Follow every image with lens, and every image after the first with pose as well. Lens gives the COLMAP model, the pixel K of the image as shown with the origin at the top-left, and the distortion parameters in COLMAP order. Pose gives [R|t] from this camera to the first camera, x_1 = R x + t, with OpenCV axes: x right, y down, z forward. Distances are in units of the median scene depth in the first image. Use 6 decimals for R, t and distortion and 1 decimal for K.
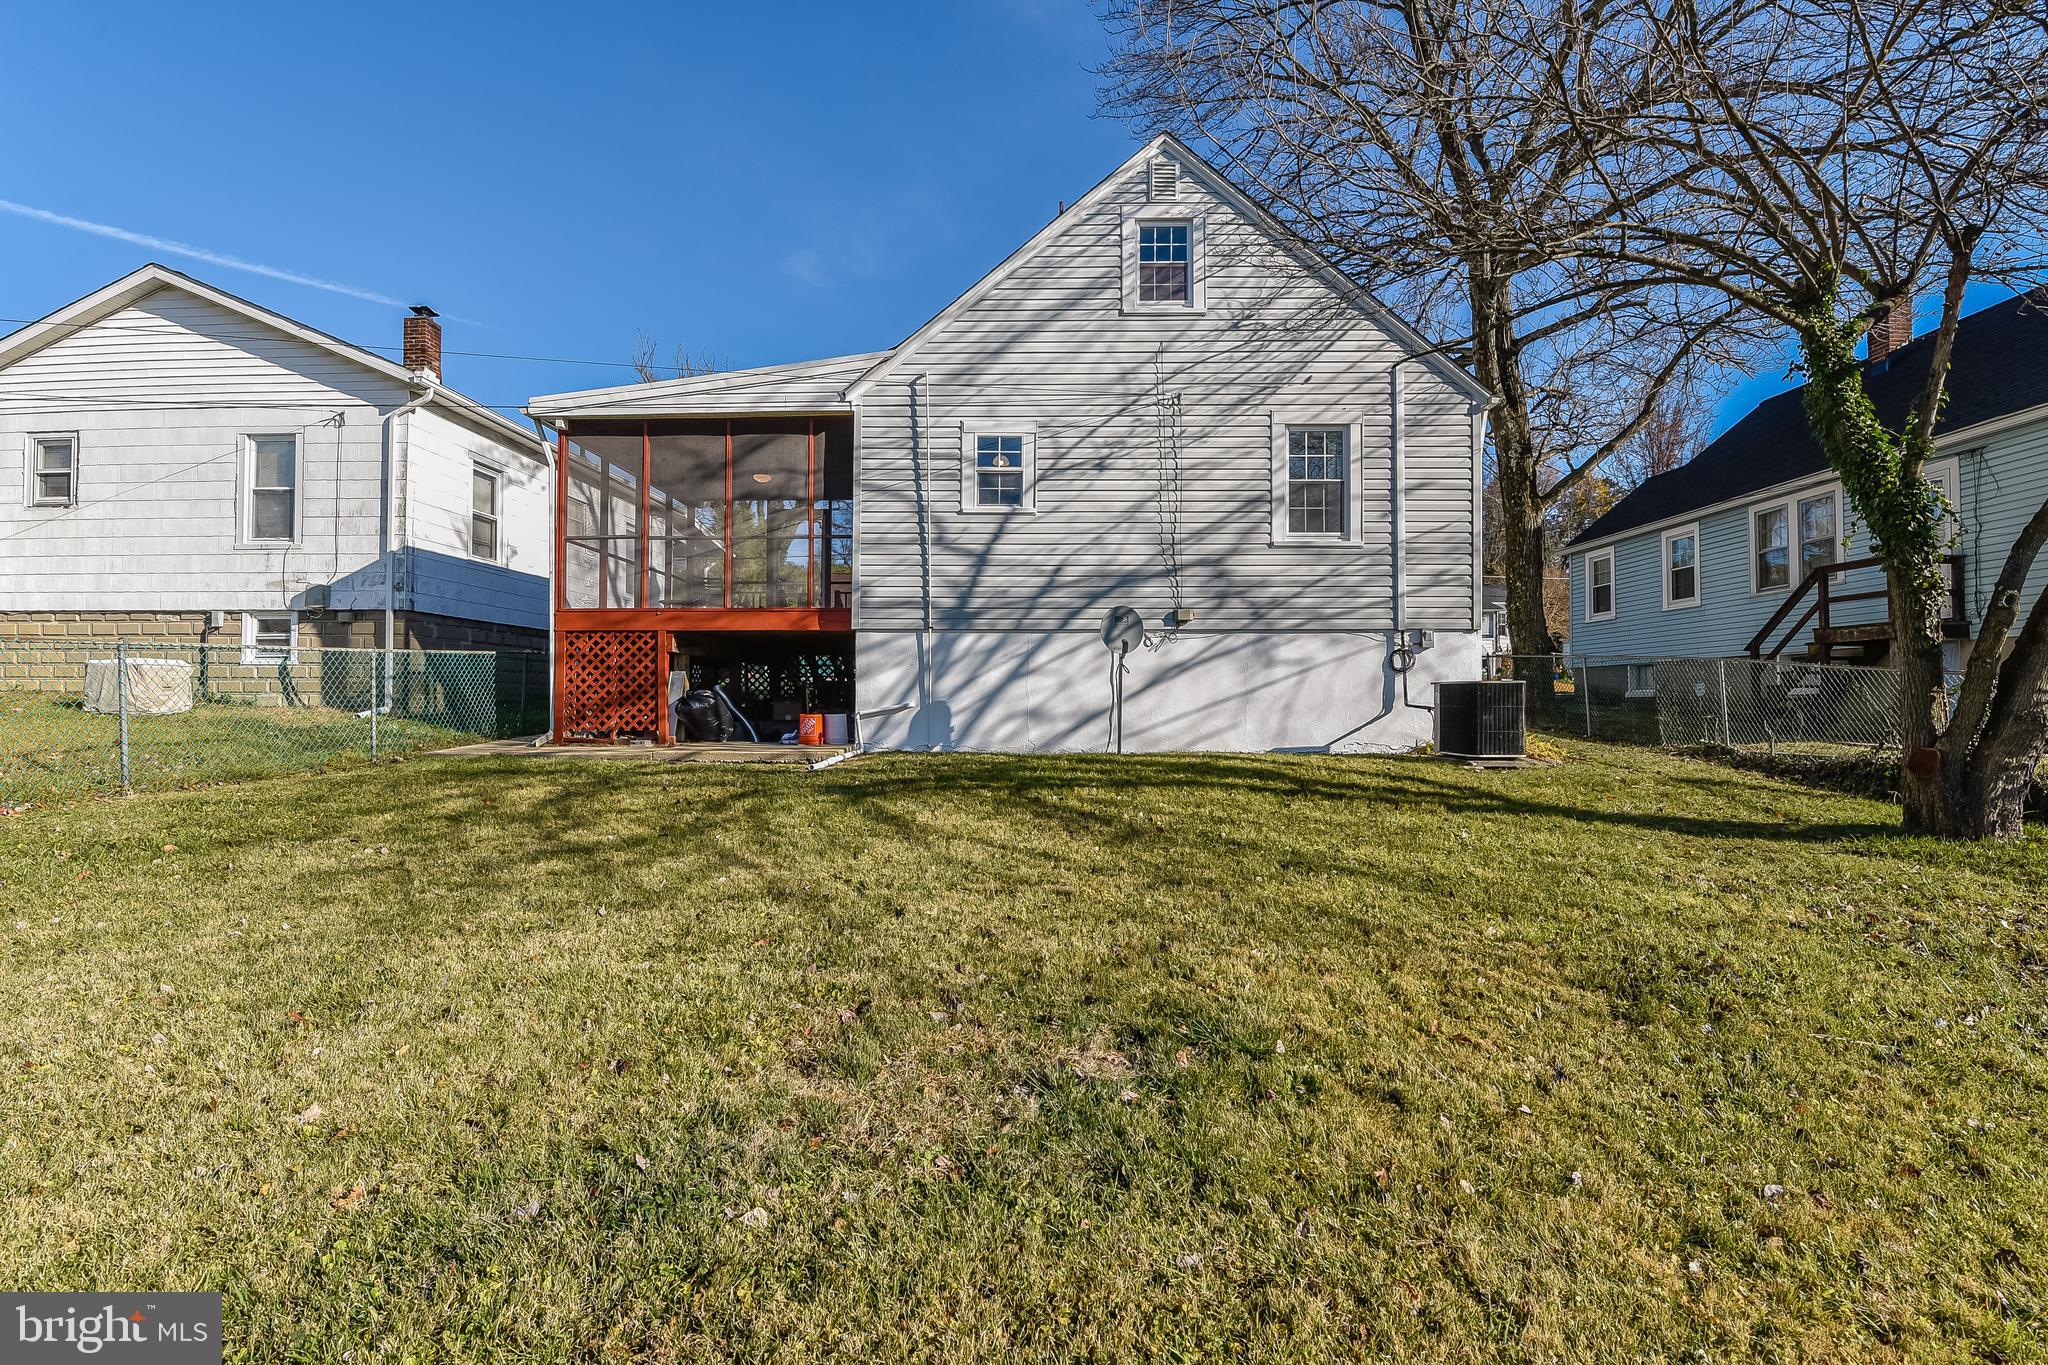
lens RADIAL K [[887.0, 0, 1017.2], [0, 887.0, 699.7], [0, 0, 1]] dist [0.011234, -0.016832]
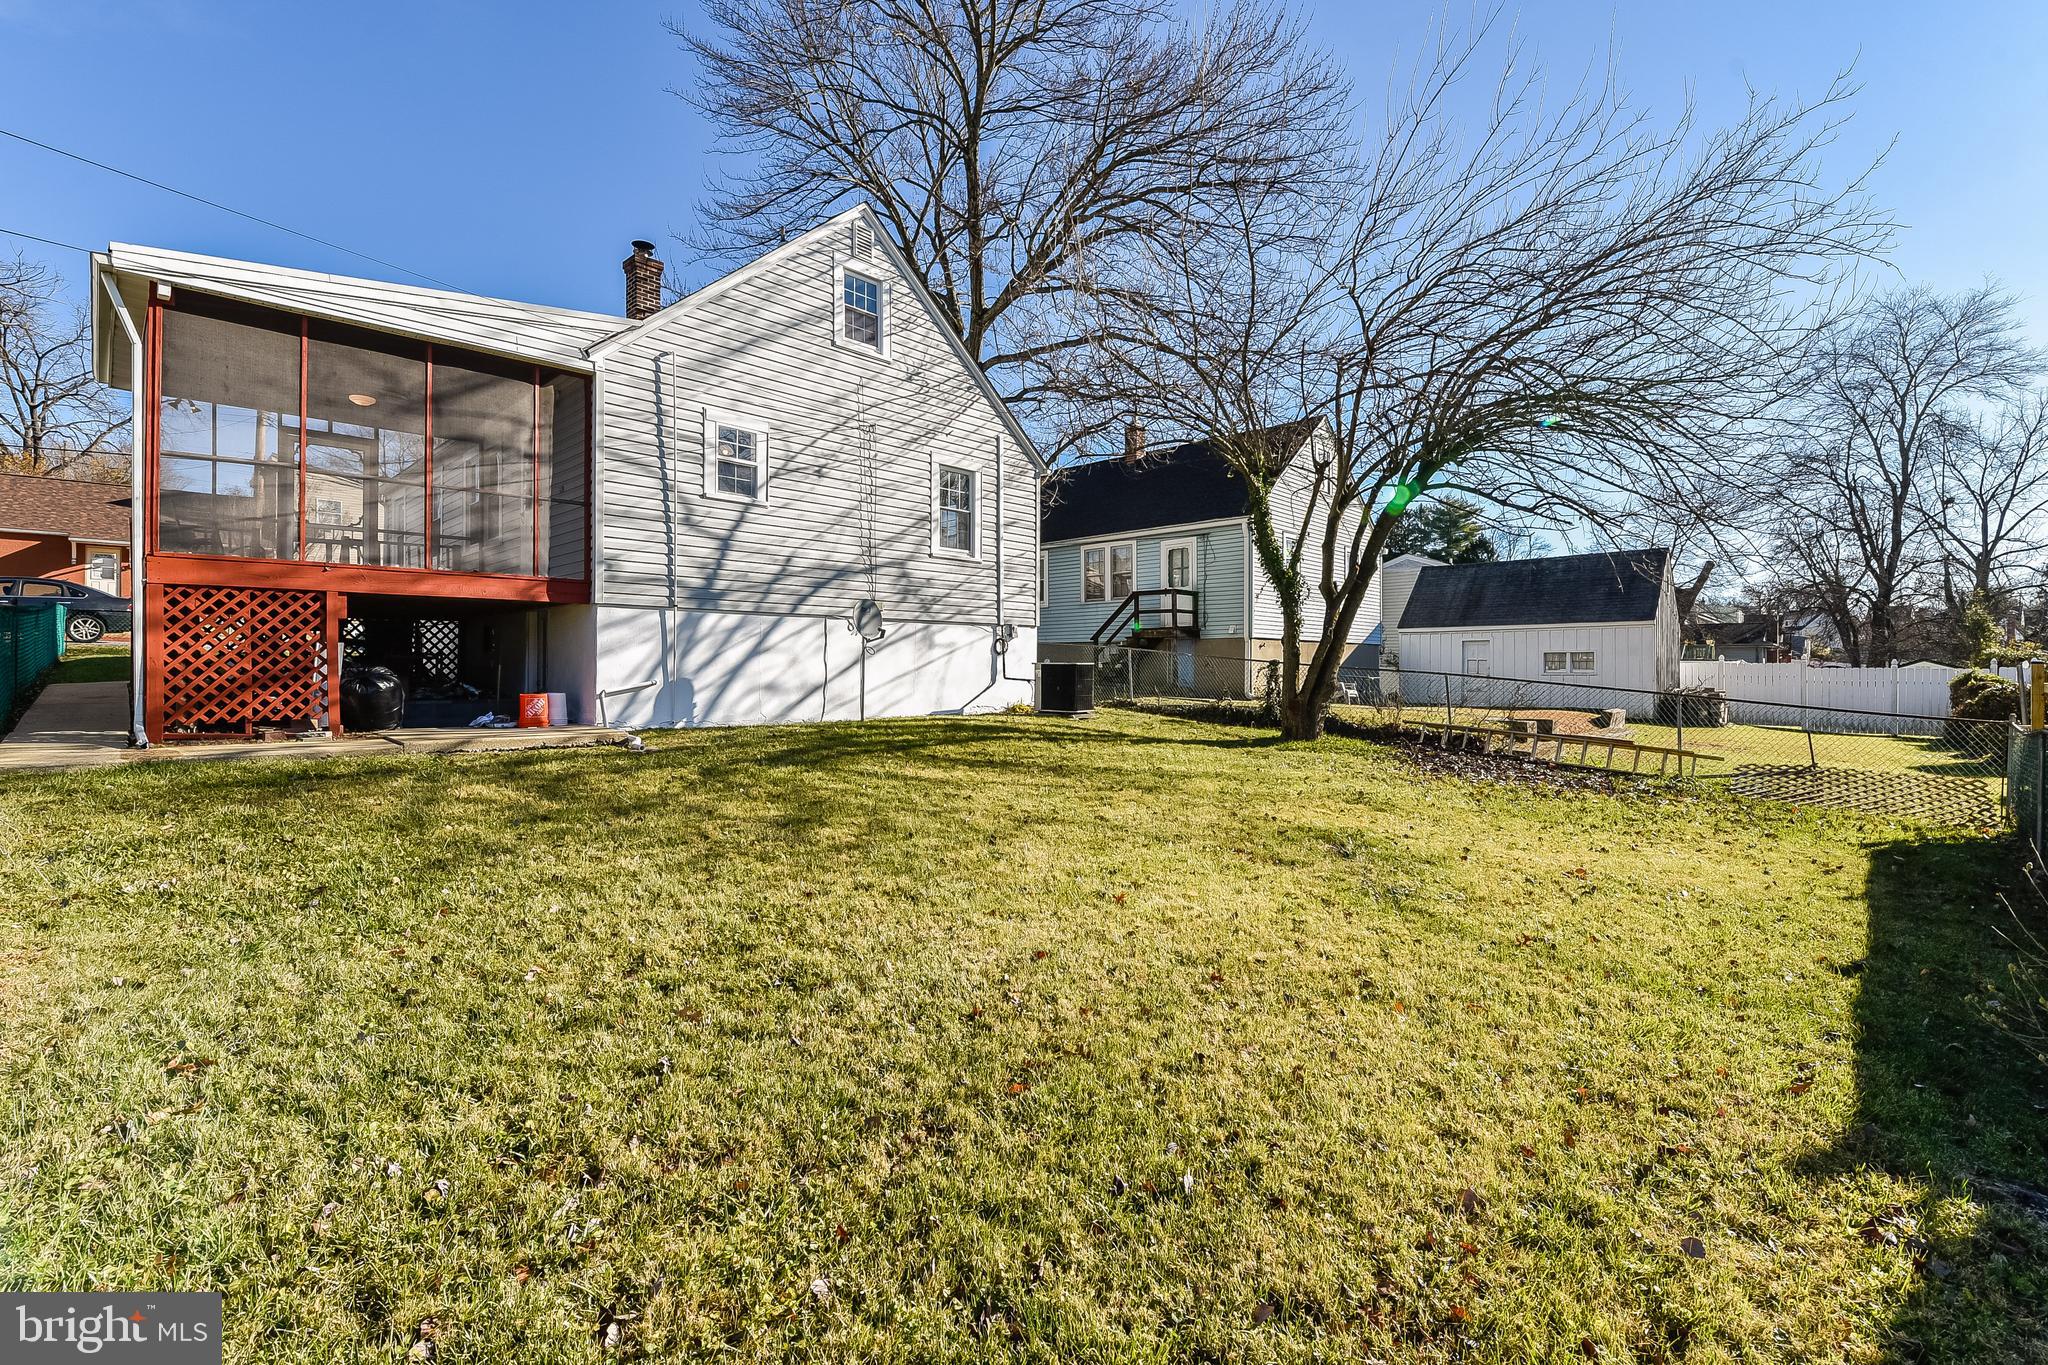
lens RADIAL K [[888.8, 0, 1016.8], [0, 888.8, 687.9], [0, 0, 1]] dist [0.002000, -0.005659]
pose [[0.679820, -0.018592, 0.733143, -0.584757], [-0.004187, 0.999564, 0.029231, -0.018714], [-0.733367, -0.022942, 0.679446, 0.019011]]
